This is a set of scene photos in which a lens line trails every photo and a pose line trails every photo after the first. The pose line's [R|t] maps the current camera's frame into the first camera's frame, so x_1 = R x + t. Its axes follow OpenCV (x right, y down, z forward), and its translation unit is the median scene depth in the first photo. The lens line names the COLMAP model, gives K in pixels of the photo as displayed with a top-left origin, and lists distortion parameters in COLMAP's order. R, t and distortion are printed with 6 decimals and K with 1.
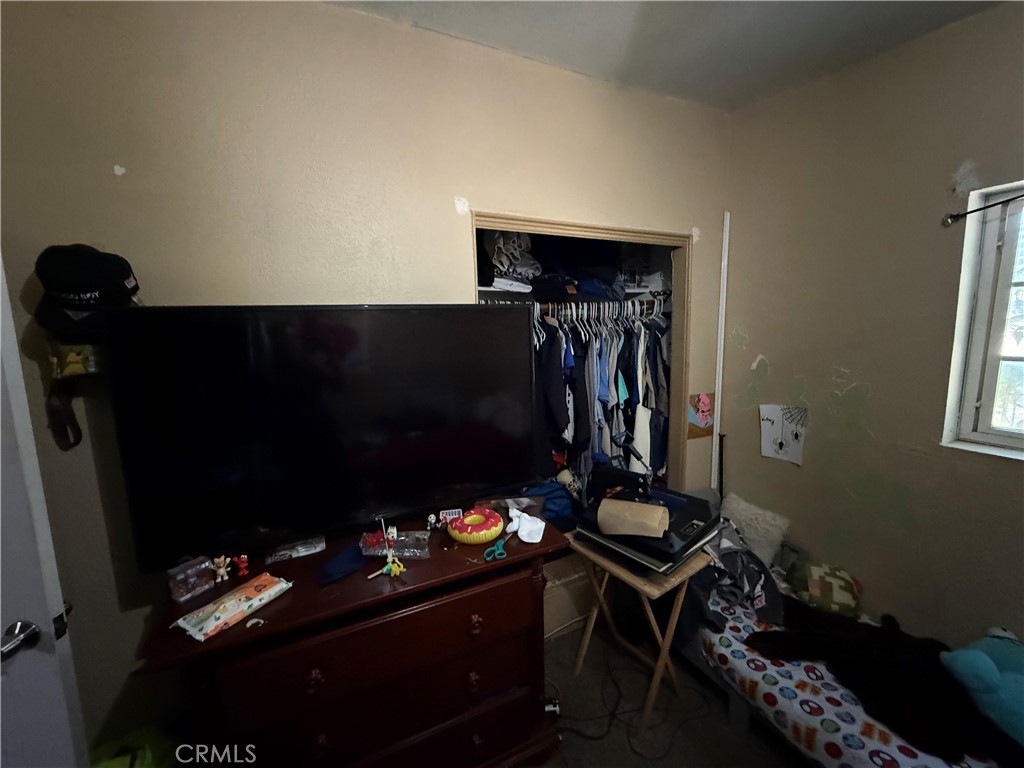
lens RADIAL K [[411.9, 0, 511.6], [0, 411.9, 384.0], [0, 0, 1]] dist [0.001625, 0.000757]
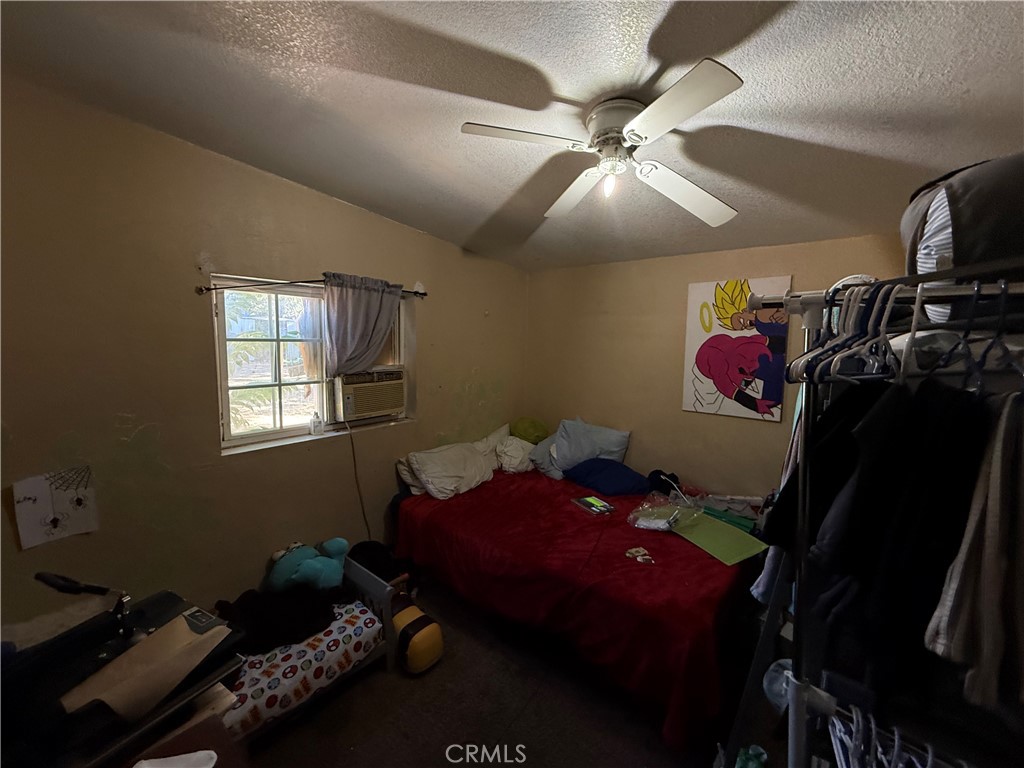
lens RADIAL K [[411.9, 0, 511.0], [0, 411.9, 384.8], [0, 0, 1]] dist [0.001625, 0.000757]
pose [[-0.419176, -0.086875, 0.903739, -0.598799], [0.121614, 0.981068, 0.150716, -0.181952], [-0.899723, 0.173084, -0.400675, 0.708235]]
